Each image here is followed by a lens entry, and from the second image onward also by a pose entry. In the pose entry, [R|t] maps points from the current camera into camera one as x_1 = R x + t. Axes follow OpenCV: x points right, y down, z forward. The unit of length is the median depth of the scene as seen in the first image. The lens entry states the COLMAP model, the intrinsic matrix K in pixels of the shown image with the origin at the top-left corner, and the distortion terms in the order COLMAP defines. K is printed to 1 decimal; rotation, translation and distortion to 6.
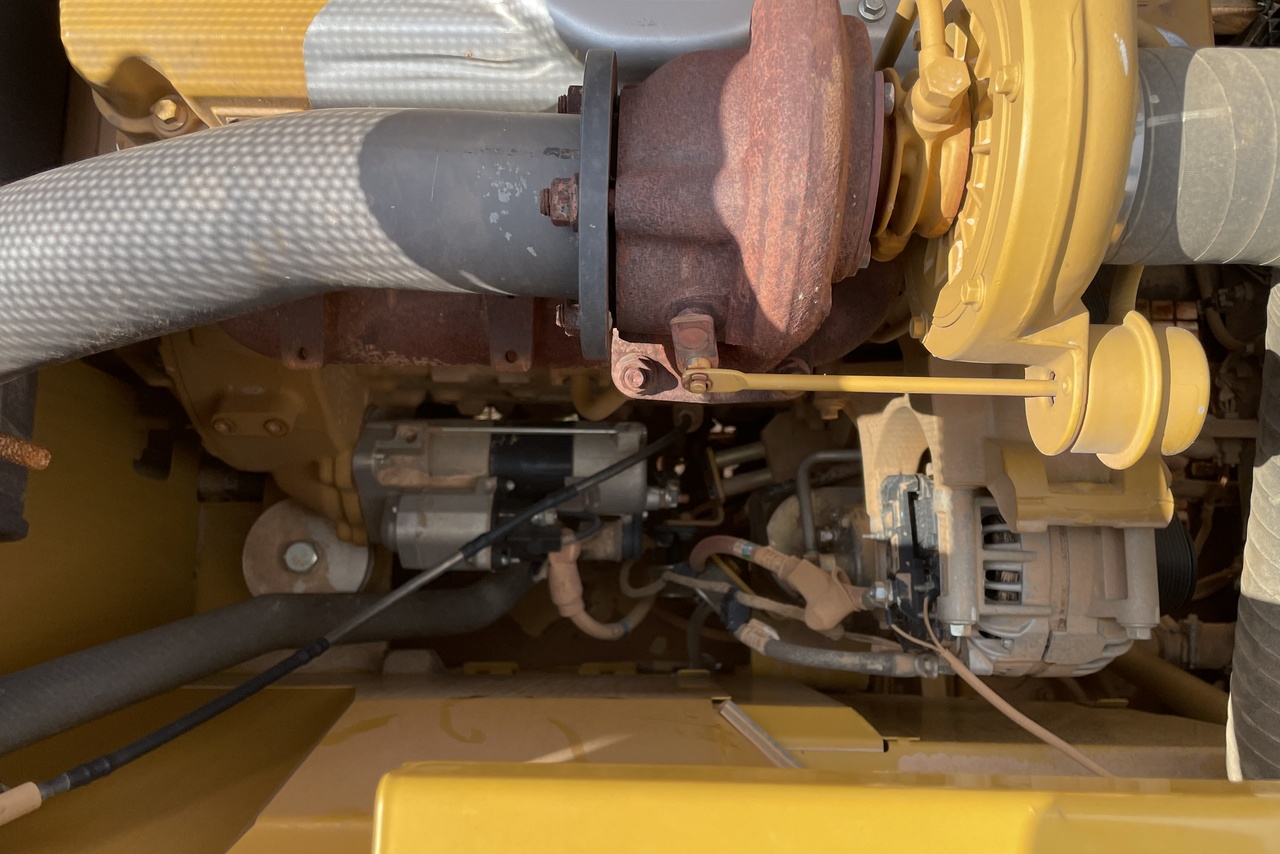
lens RADIAL K [[1044.3, 0, 640.0], [0, 1044.3, 427.0], [0, 0, 1]] dist [0.103332, -0.163980]
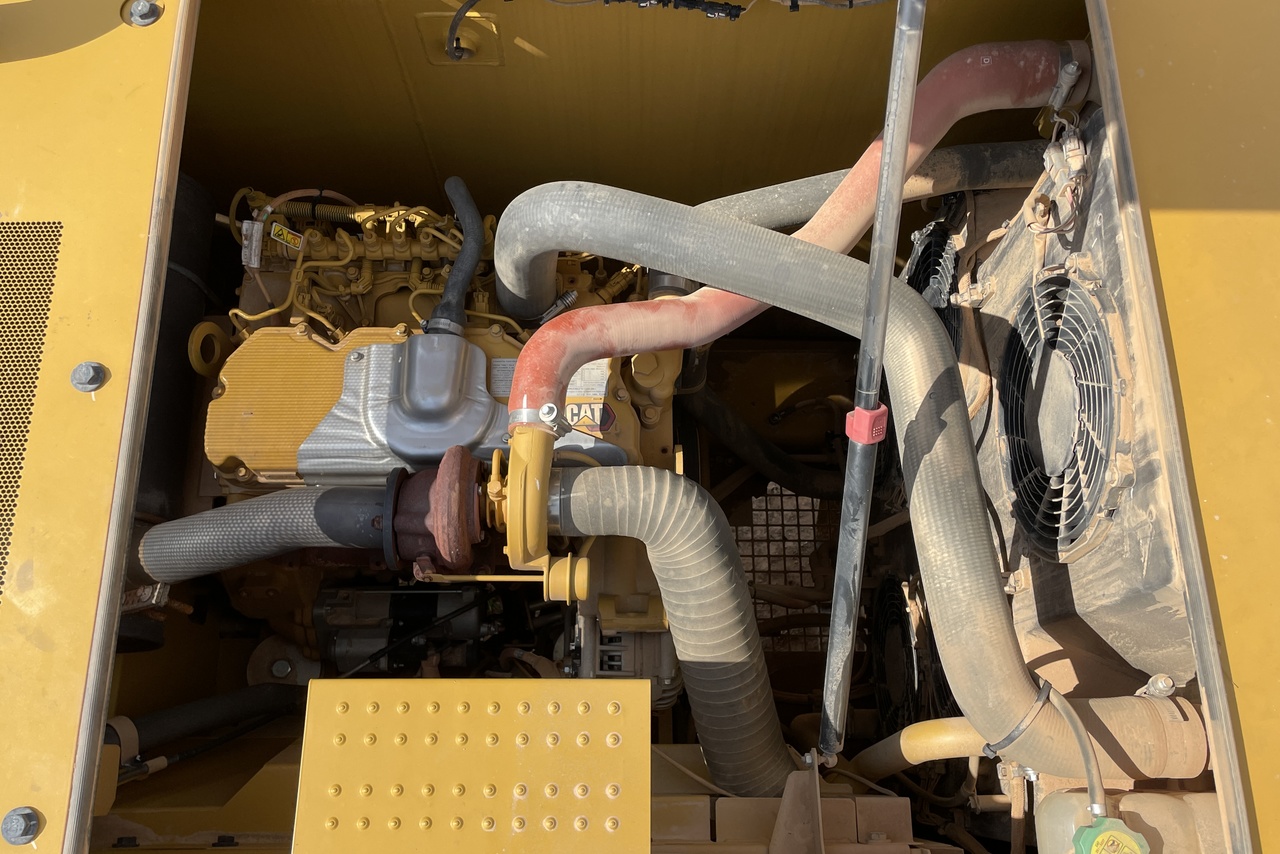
lens RADIAL K [[1044.3, 0, 640.0], [0, 1044.3, 427.0], [0, 0, 1]] dist [0.103332, -0.163980]
pose [[0.999658, -0.010881, 0.023795, 0.354223], [0.014150, 0.989783, -0.141879, -0.022092], [-0.022008, 0.142167, 0.989598, -1.212071]]
